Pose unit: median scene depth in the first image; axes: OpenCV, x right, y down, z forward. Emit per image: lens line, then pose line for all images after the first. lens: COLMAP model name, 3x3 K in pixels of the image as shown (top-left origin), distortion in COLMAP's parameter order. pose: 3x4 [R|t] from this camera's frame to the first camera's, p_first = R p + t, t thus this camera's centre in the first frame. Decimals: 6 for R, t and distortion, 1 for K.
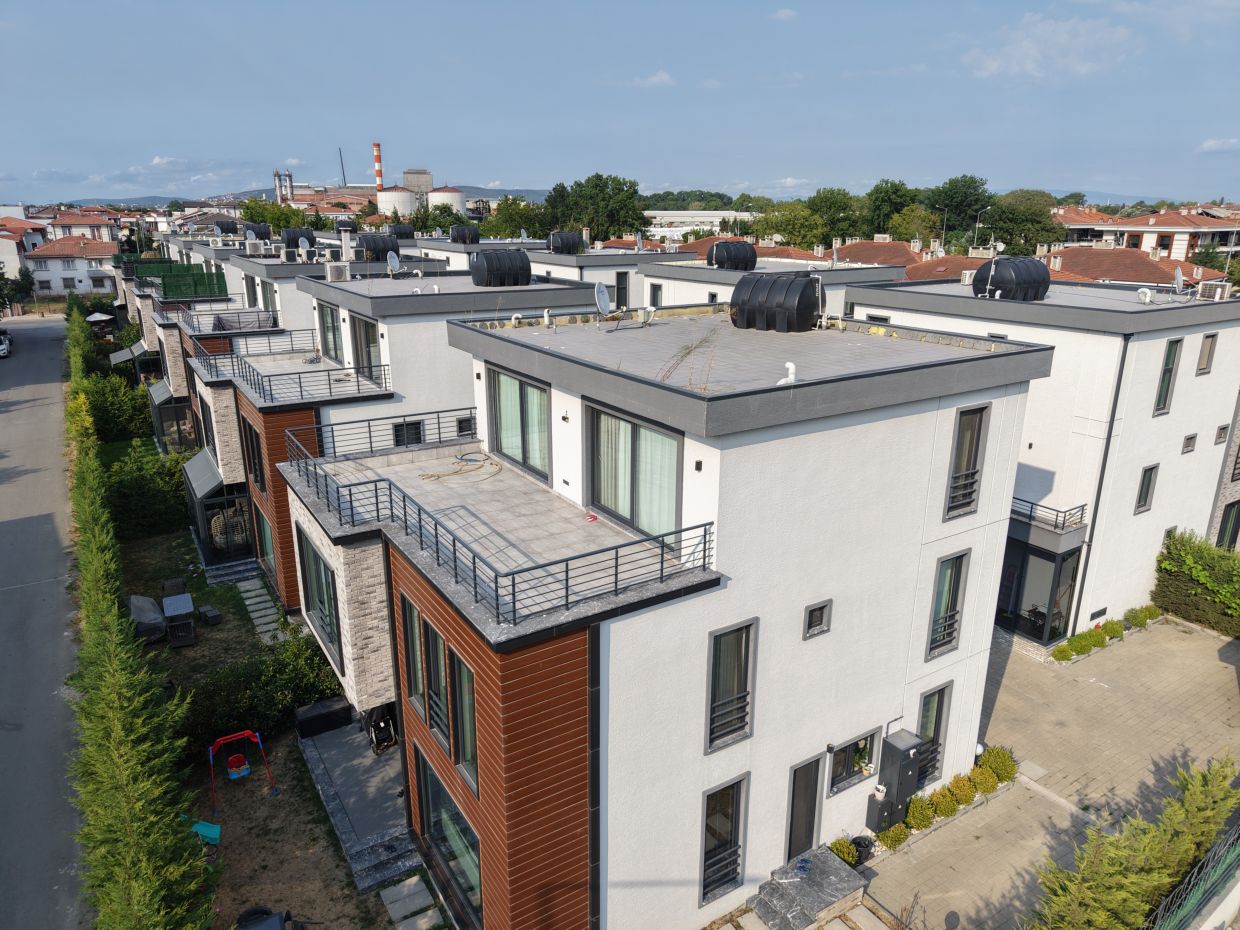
lens RADIAL K [[831.5, 0, 620.5], [0, 831.5, 462.7], [0, 0, 1]] dist [0.019894, -0.018239]
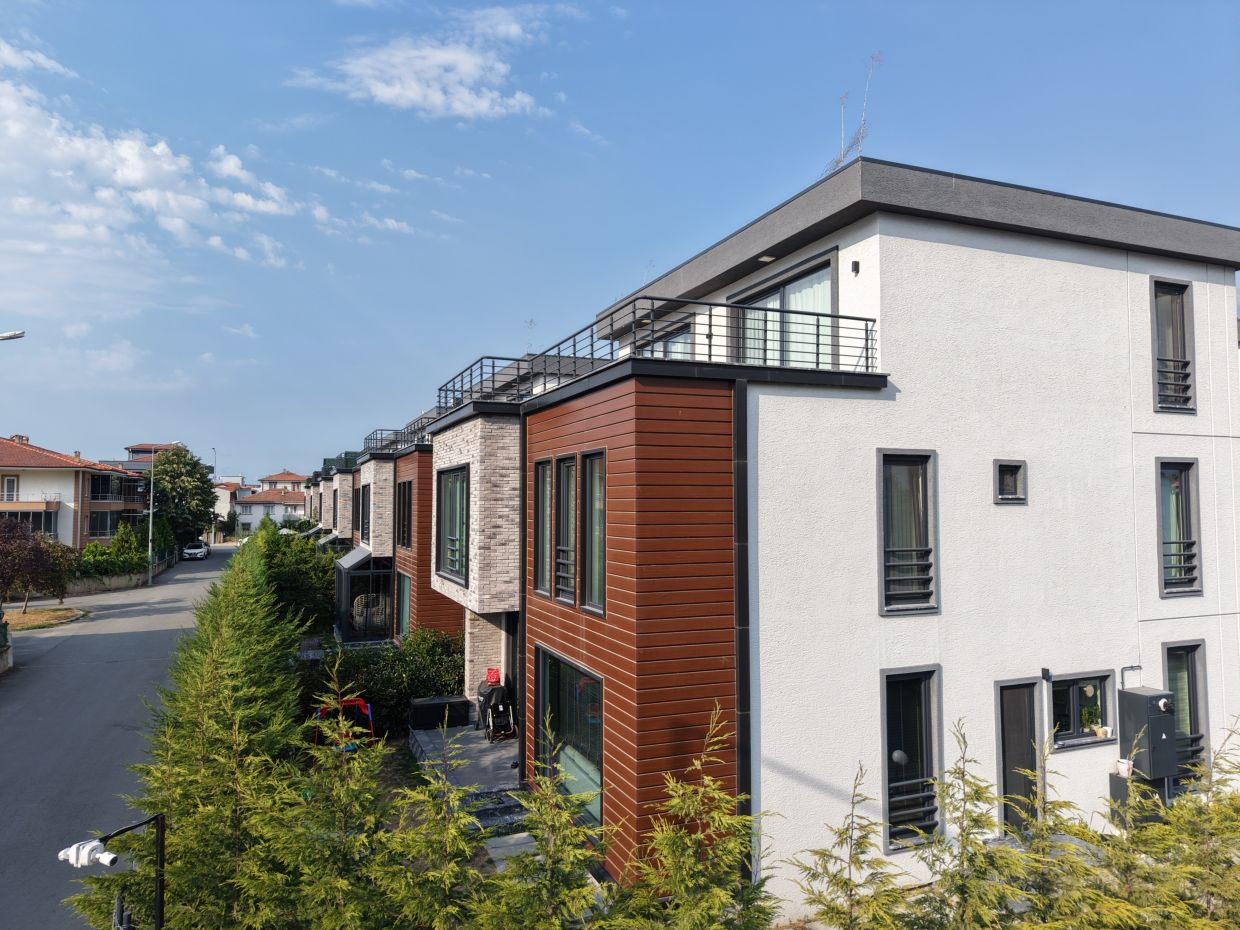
lens RADIAL K [[831.5, 0, 618.9], [0, 831.5, 462.8], [0, 0, 1]] dist [0.019894, -0.018239]
pose [[0.984796, -0.013480, -0.173189, -0.006241], [-0.045730, 0.941702, -0.333326, 0.402559], [0.167585, 0.336178, 0.926768, 0.125207]]
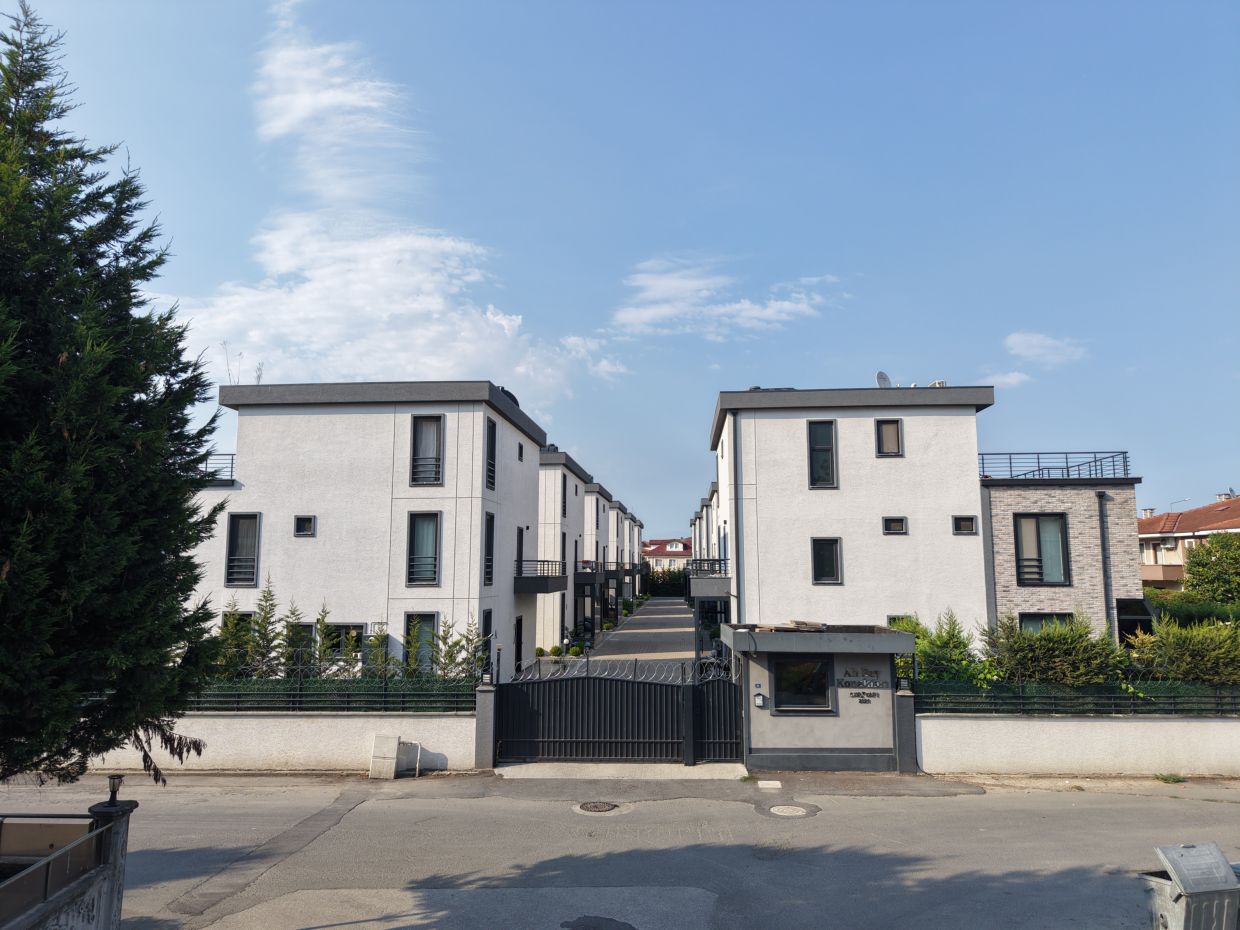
lens RADIAL K [[831.5, 0, 618.8], [0, 831.5, 467.7], [0, 0, 1]] dist [0.019894, -0.018239]
pose [[0.795702, -0.076975, -0.600778, 1.549381], [-0.172513, 0.922006, -0.346617, 0.484710], [0.580602, 0.379446, 0.720363, 0.072161]]
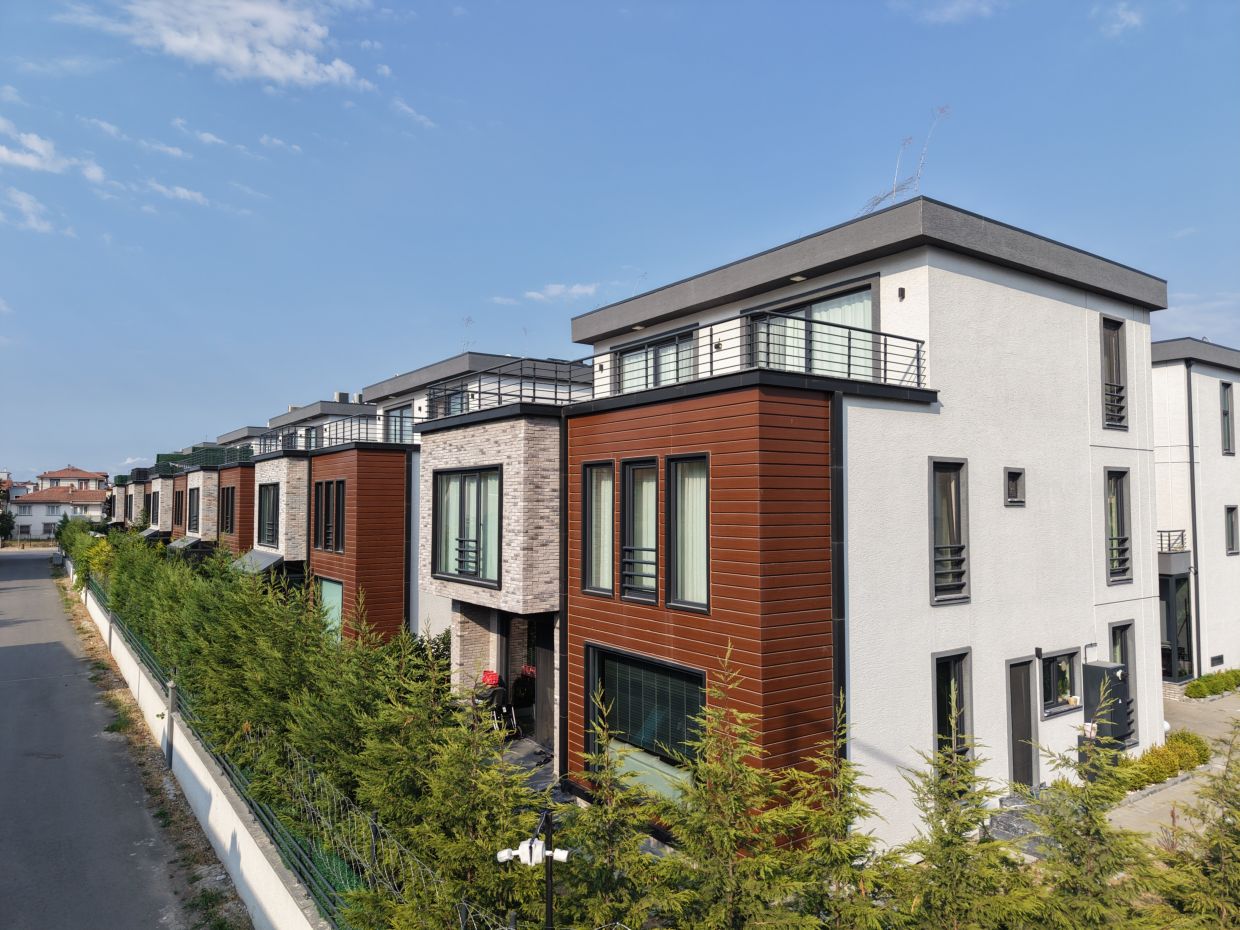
lens RADIAL K [[831.5, 0, 620.9], [0, 831.5, 464.8], [0, 0, 1]] dist [0.019894, -0.018239]
pose [[0.998790, -0.001222, 0.049171, -0.231252], [0.017588, 0.942470, -0.333829, 0.411891], [-0.045934, 0.334289, 0.941350, 0.084424]]
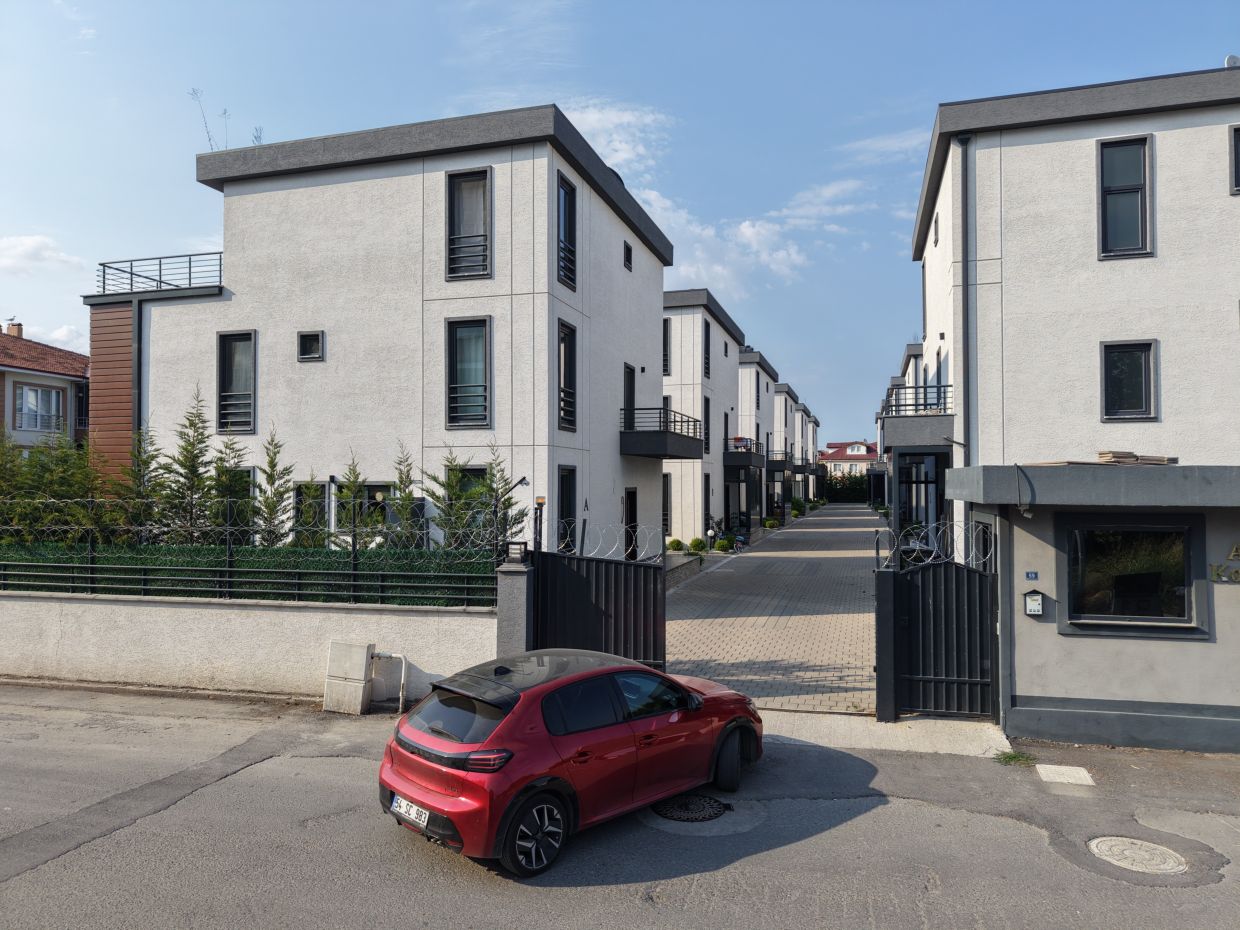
lens RADIAL K [[831.5, 0, 616.5], [0, 831.5, 468.9], [0, 0, 1]] dist [0.019894, -0.018239]
pose [[0.650664, -0.018306, -0.759145, 1.242217], [-0.217967, 0.953138, -0.209804, 0.443765], [0.727411, 0.301981, 0.616183, 0.538898]]
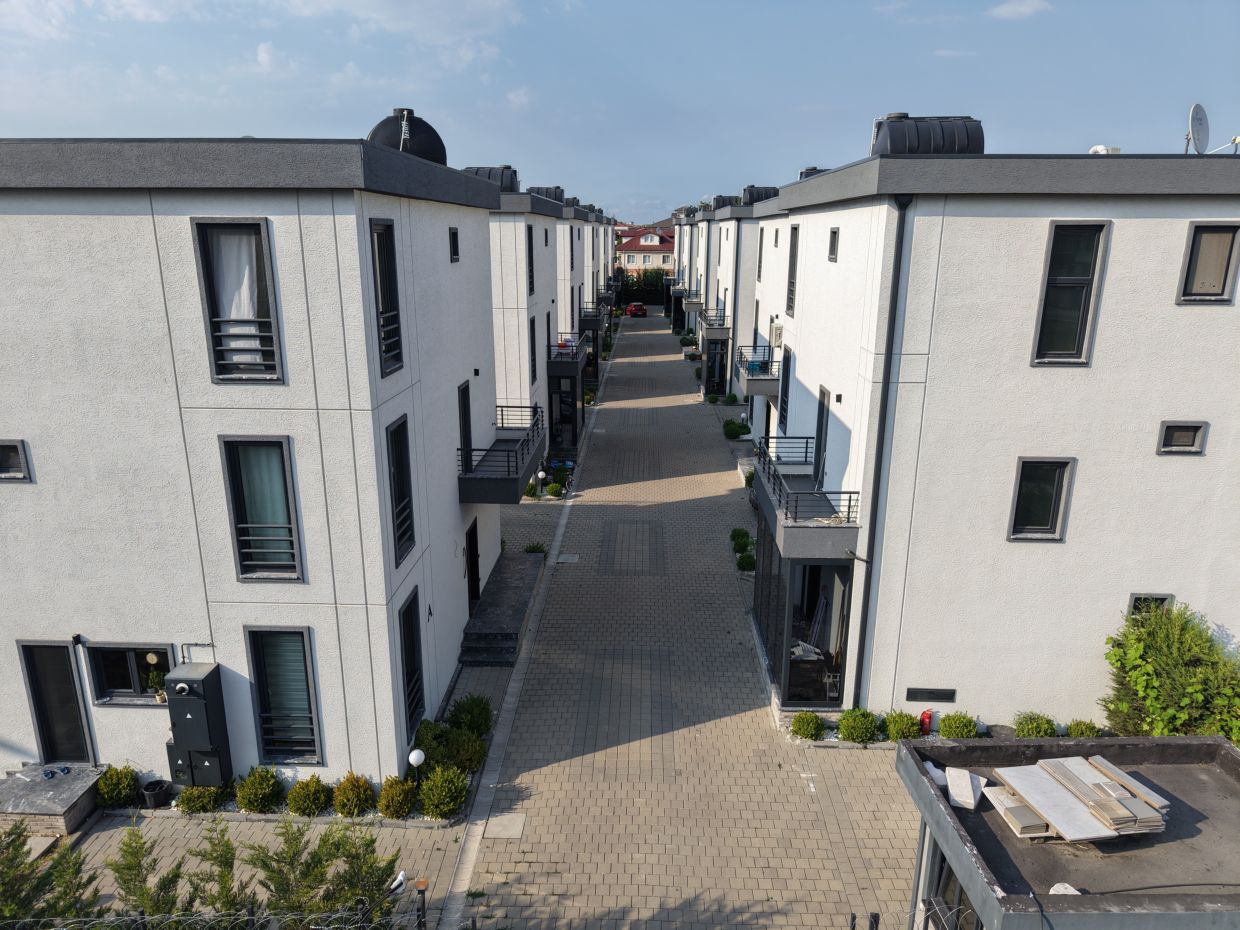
lens RADIAL K [[831.5, 0, 617.6], [0, 831.5, 466.2], [0, 0, 1]] dist [0.019894, -0.018239]
pose [[0.823755, 0.153257, -0.545838, 1.021504], [-0.165582, 0.985829, 0.026905, 0.060251], [0.542227, 0.068217, 0.837458, 0.543730]]
